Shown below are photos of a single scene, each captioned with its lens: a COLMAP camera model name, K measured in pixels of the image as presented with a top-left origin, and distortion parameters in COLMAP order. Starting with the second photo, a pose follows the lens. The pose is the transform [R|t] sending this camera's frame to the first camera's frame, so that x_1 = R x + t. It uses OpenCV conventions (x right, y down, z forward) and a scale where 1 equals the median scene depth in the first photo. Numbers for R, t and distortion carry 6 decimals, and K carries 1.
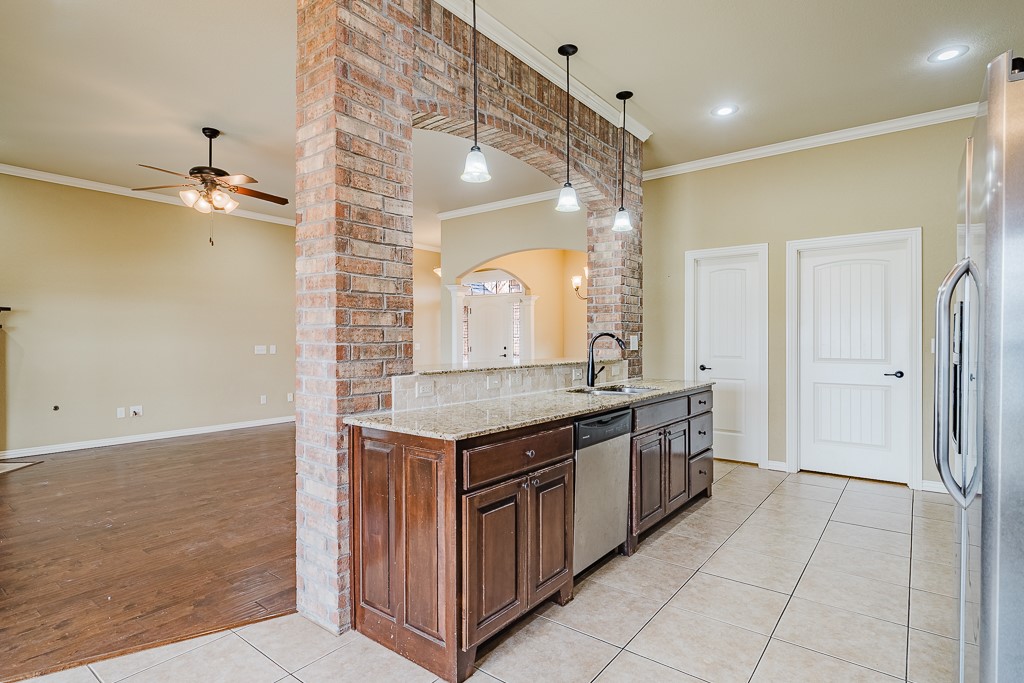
lens RADIAL K [[527.0, 0, 509.4], [0, 527.0, 340.7], [0, 0, 1]] dist [-0.003042, -0.000578]
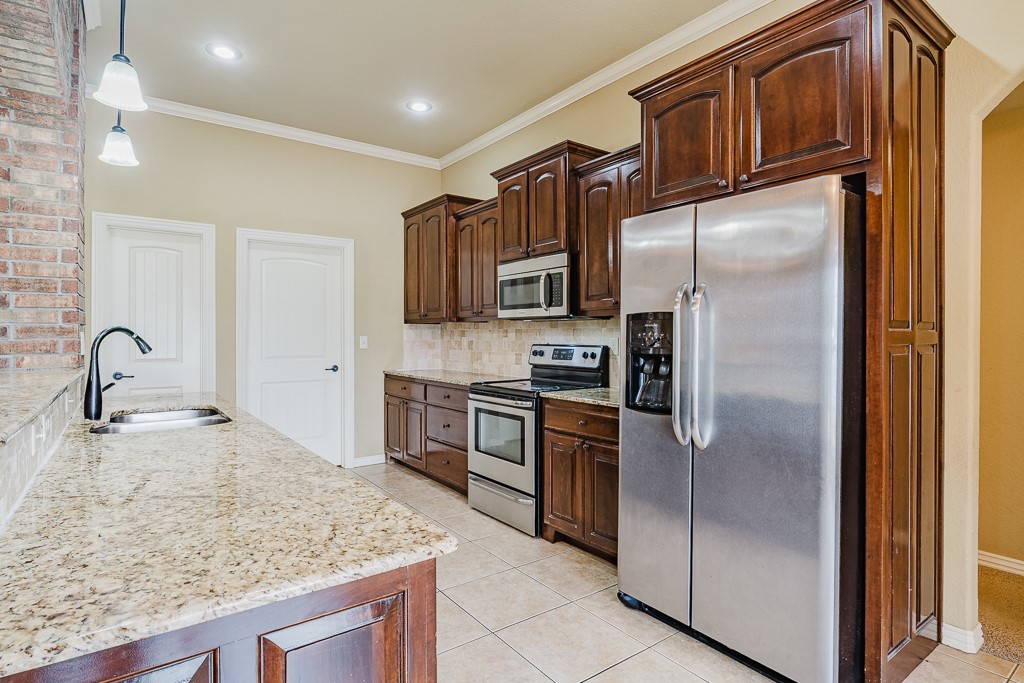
lens RADIAL K [[527.0, 0, 509.4], [0, 527.0, 340.7], [0, 0, 1]] dist [-0.003042, -0.000578]
pose [[0.275281, -0.008427, 0.961327, -0.228850], [-0.000037, 0.999961, 0.008776, -0.004658], [-0.961364, -0.002451, 0.275270, 0.338908]]
